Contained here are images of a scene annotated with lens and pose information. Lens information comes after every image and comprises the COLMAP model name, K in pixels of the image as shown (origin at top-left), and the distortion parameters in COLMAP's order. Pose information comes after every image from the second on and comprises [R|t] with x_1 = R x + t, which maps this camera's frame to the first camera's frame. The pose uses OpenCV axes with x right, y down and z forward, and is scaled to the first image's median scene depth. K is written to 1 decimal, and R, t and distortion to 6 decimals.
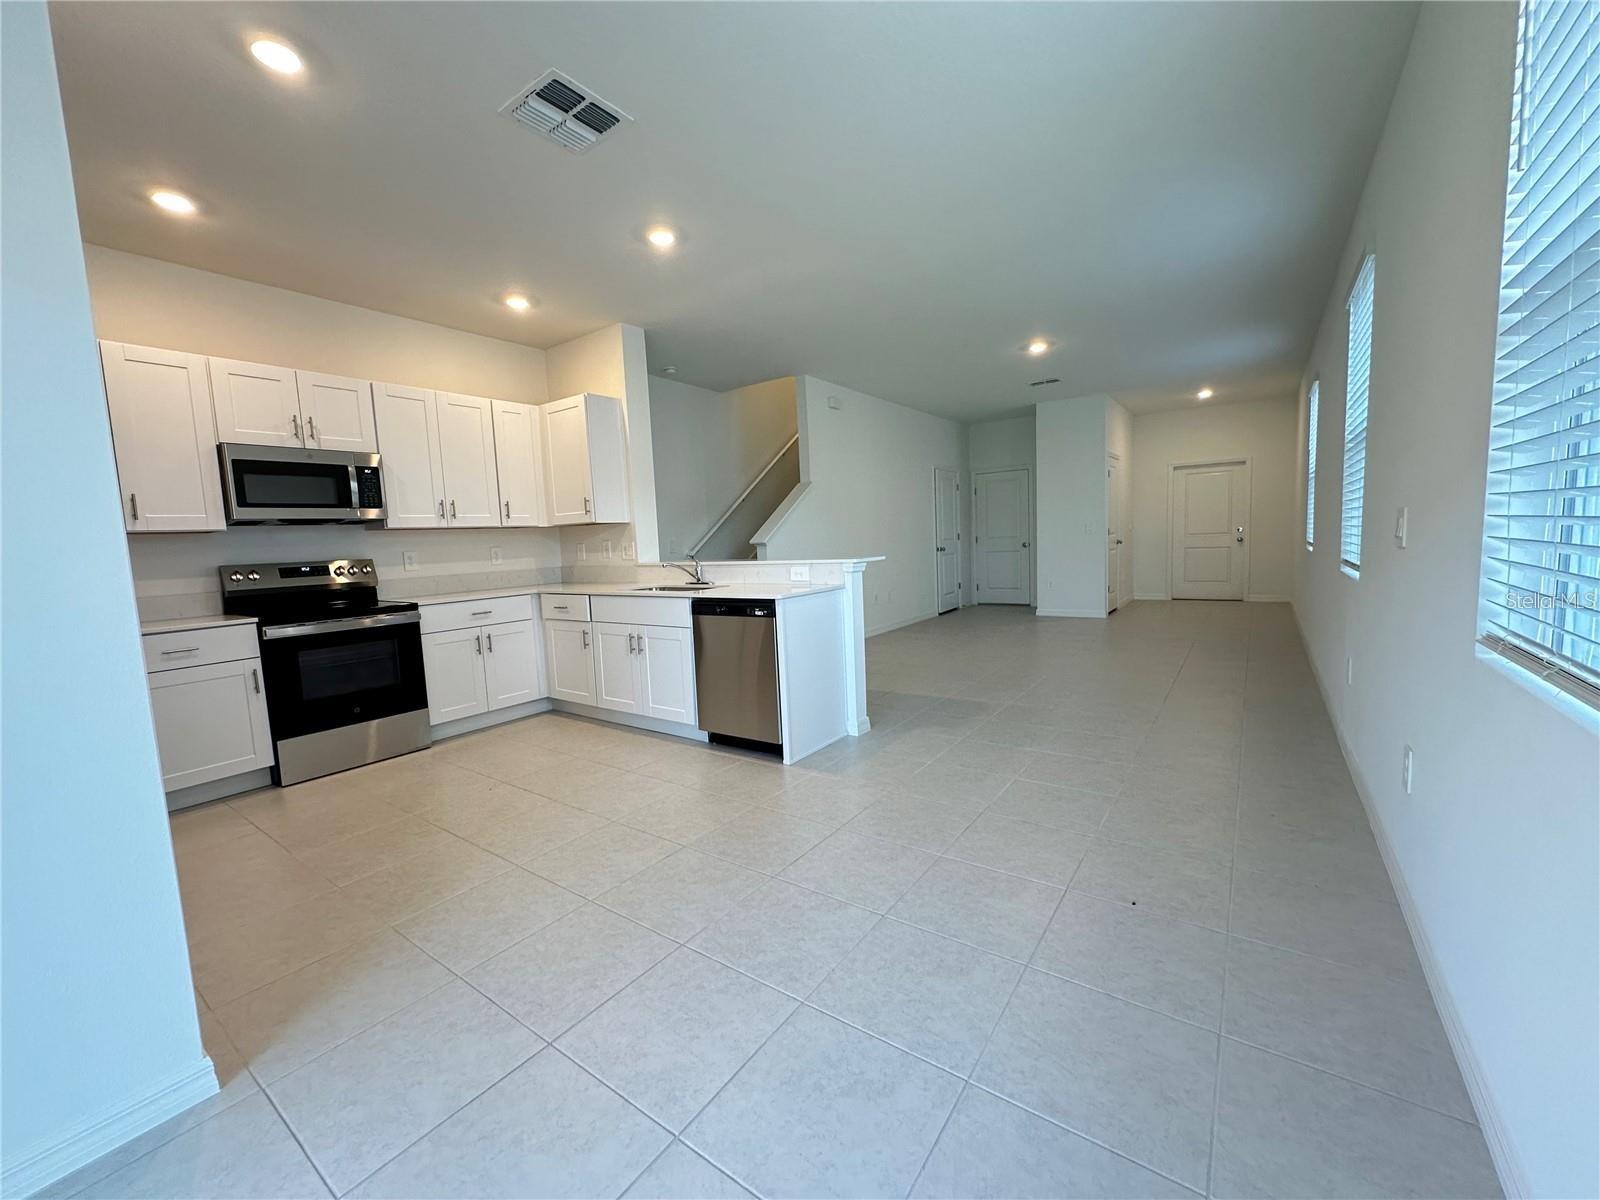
lens RADIAL K [[639.1, 0, 799.0], [0, 639.1, 598.2], [0, 0, 1]] dist [-0.000577, -0.000535]
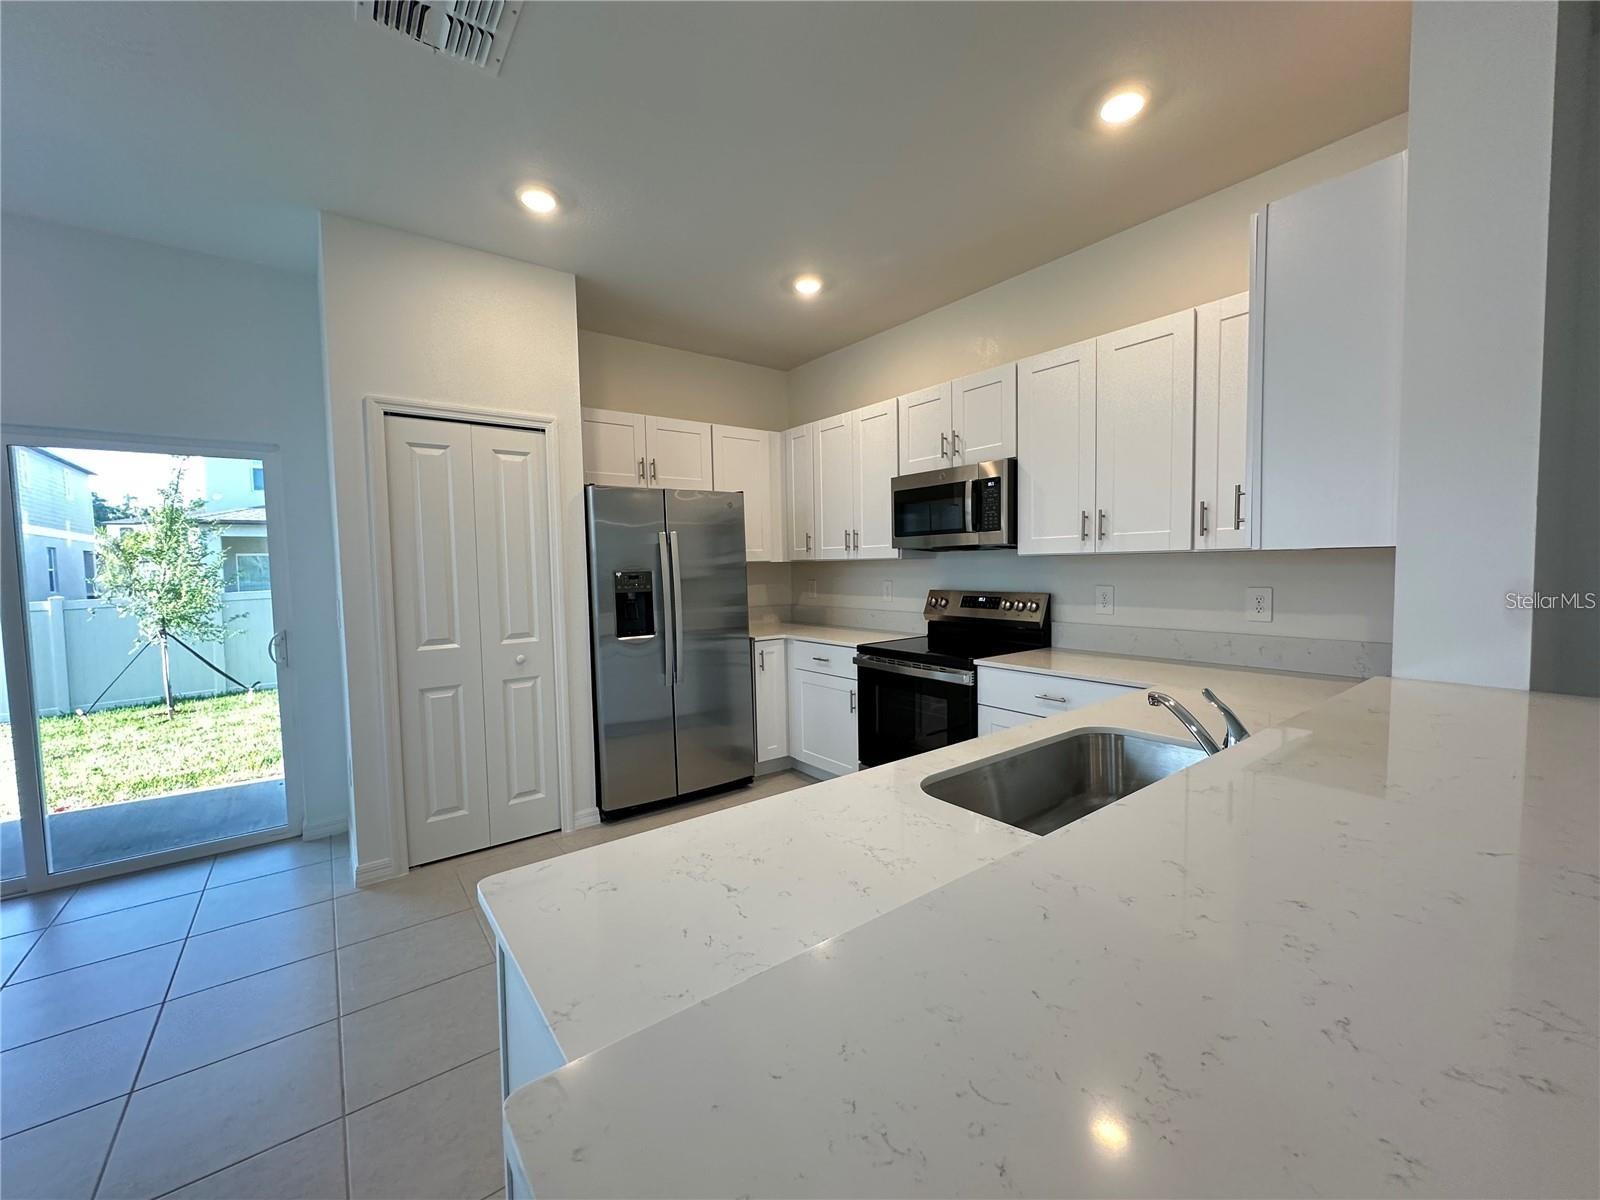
lens RADIAL K [[639.1, 0, 799.3], [0, 639.1, 598.7], [0, 0, 1]] dist [-0.000577, -0.000535]
pose [[-0.292438, 0.102583, -0.950766, 0.147223], [-0.058877, 0.990412, 0.124970, -0.137927], [0.954470, 0.092524, -0.283594, 0.972233]]
